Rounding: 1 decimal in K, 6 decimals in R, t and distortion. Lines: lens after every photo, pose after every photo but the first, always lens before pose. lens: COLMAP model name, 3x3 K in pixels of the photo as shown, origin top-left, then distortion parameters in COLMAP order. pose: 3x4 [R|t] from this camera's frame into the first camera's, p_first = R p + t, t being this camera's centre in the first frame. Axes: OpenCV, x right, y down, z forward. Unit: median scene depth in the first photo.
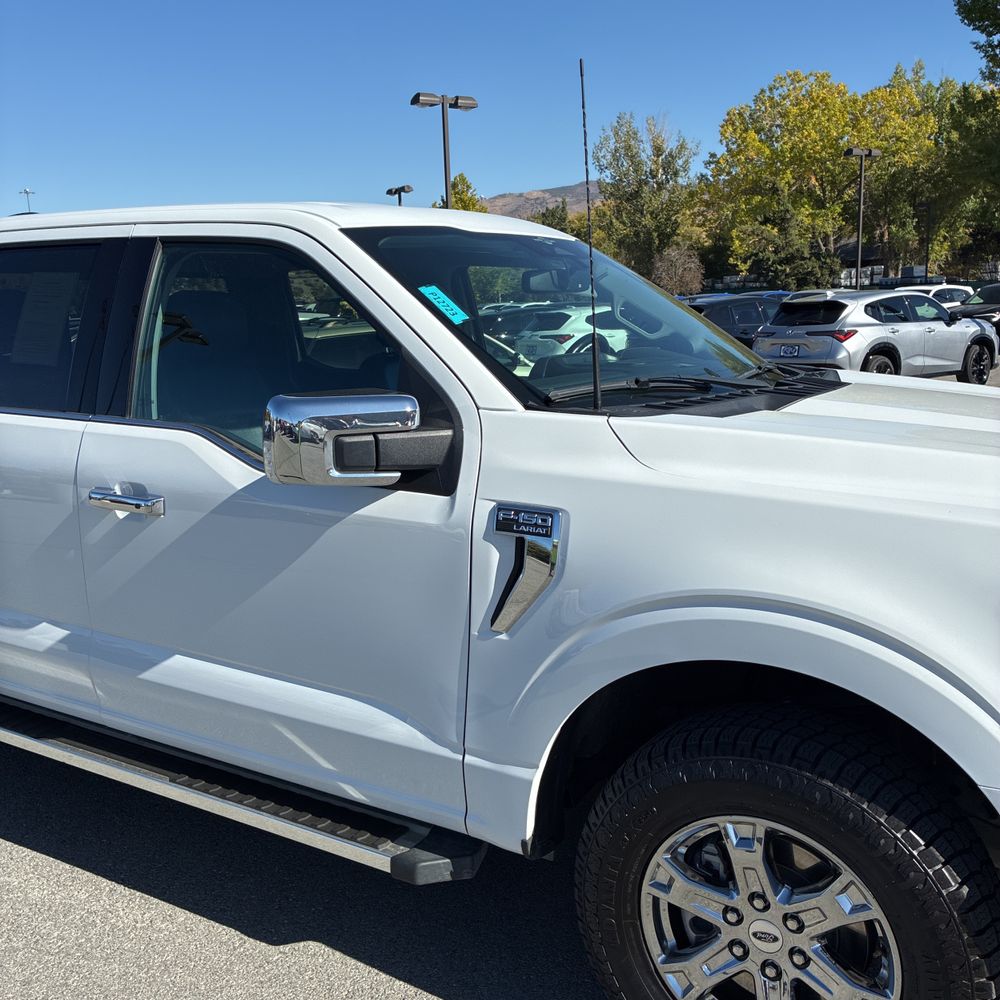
lens RADIAL K [[1020.1, 0, 513.6], [0, 1020.1, 485.1], [0, 0, 1]] dist [0.033965, -0.007751]
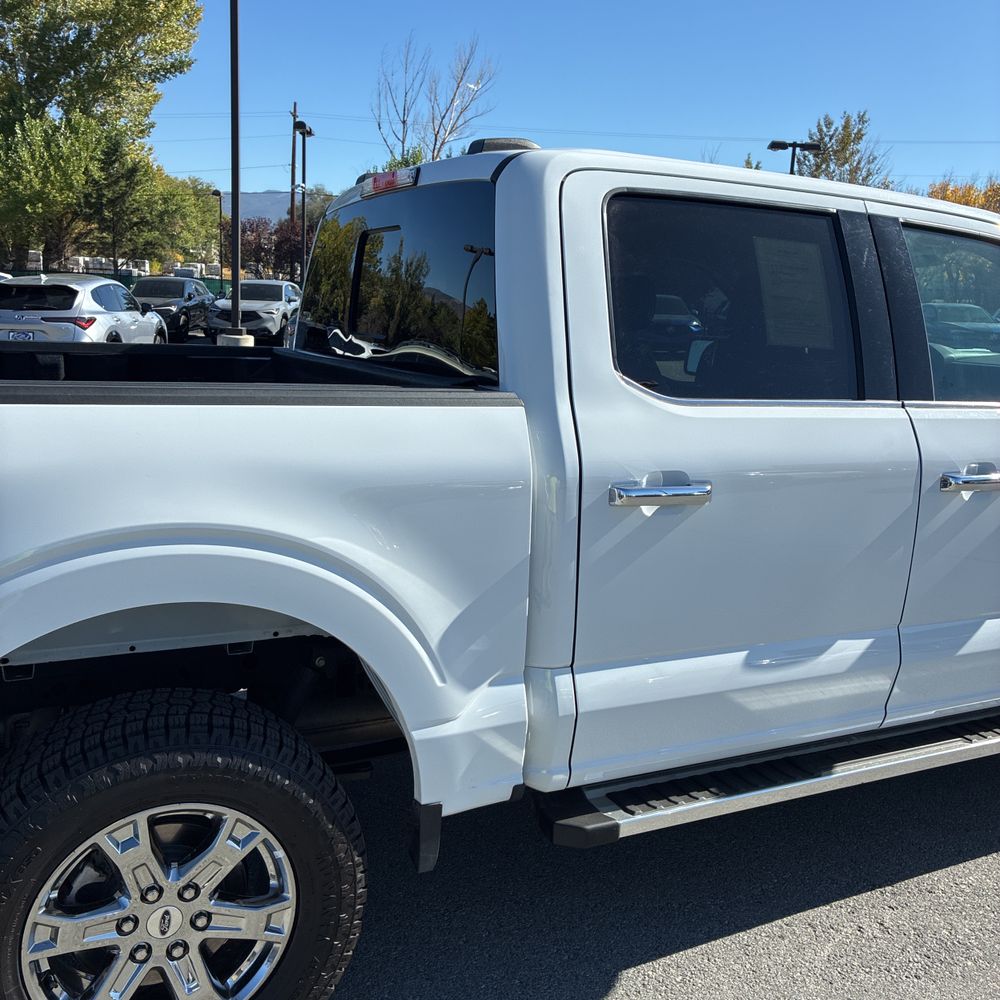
lens RADIAL K [[1014.0, 0, 503.2], [0, 1014.0, 493.2], [0, 0, 1]] dist [0.036796, -0.015914]
pose [[0.541838, -0.114527, 0.832643, -1.289138], [0.099908, 0.992425, 0.071490, -0.080417], [-0.834524, 0.044451, 0.549176, 0.726222]]
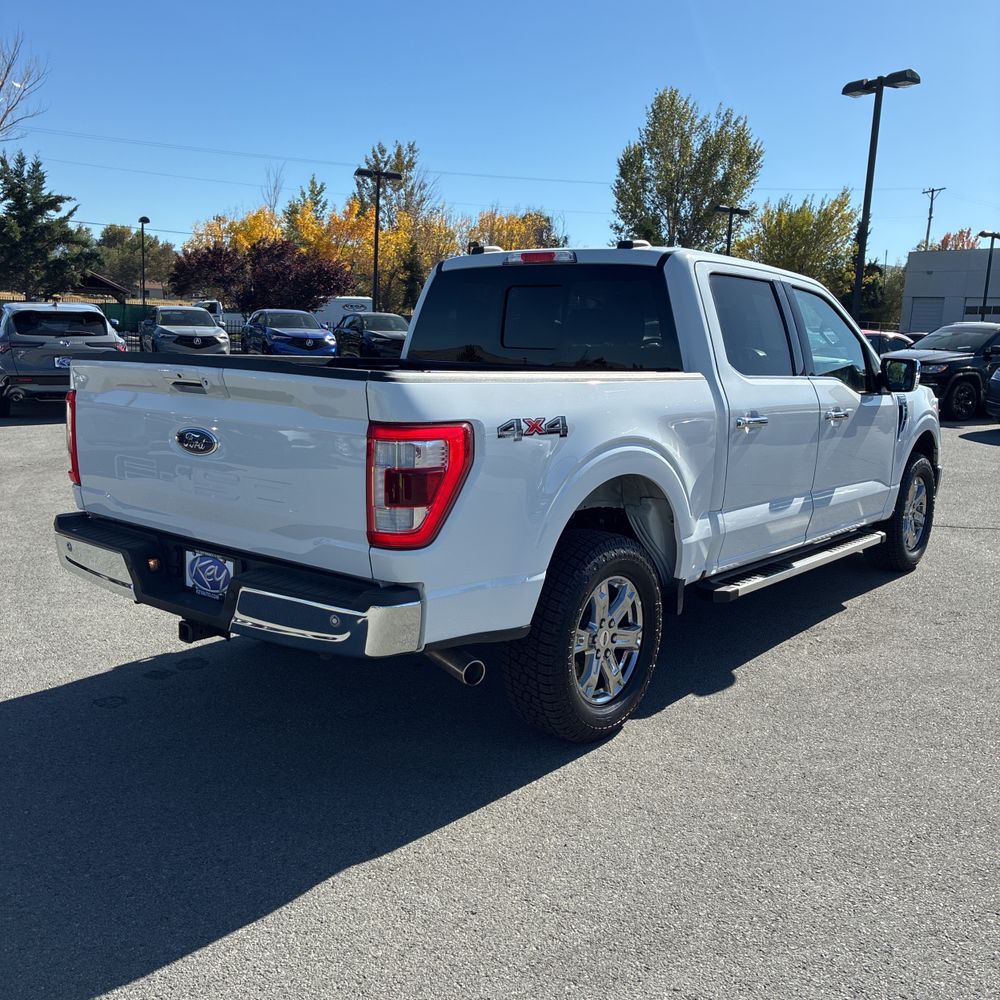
lens RADIAL K [[1019.0, 0, 500.0], [0, 1019.0, 500.0], [0, 0, 1]] dist [0.033286, -0.009205]
pose [[0.143176, -0.135932, 0.980318, -2.165150], [0.141054, 0.983214, 0.115733, -0.129540], [-0.979594, 0.121708, 0.159946, 1.171450]]
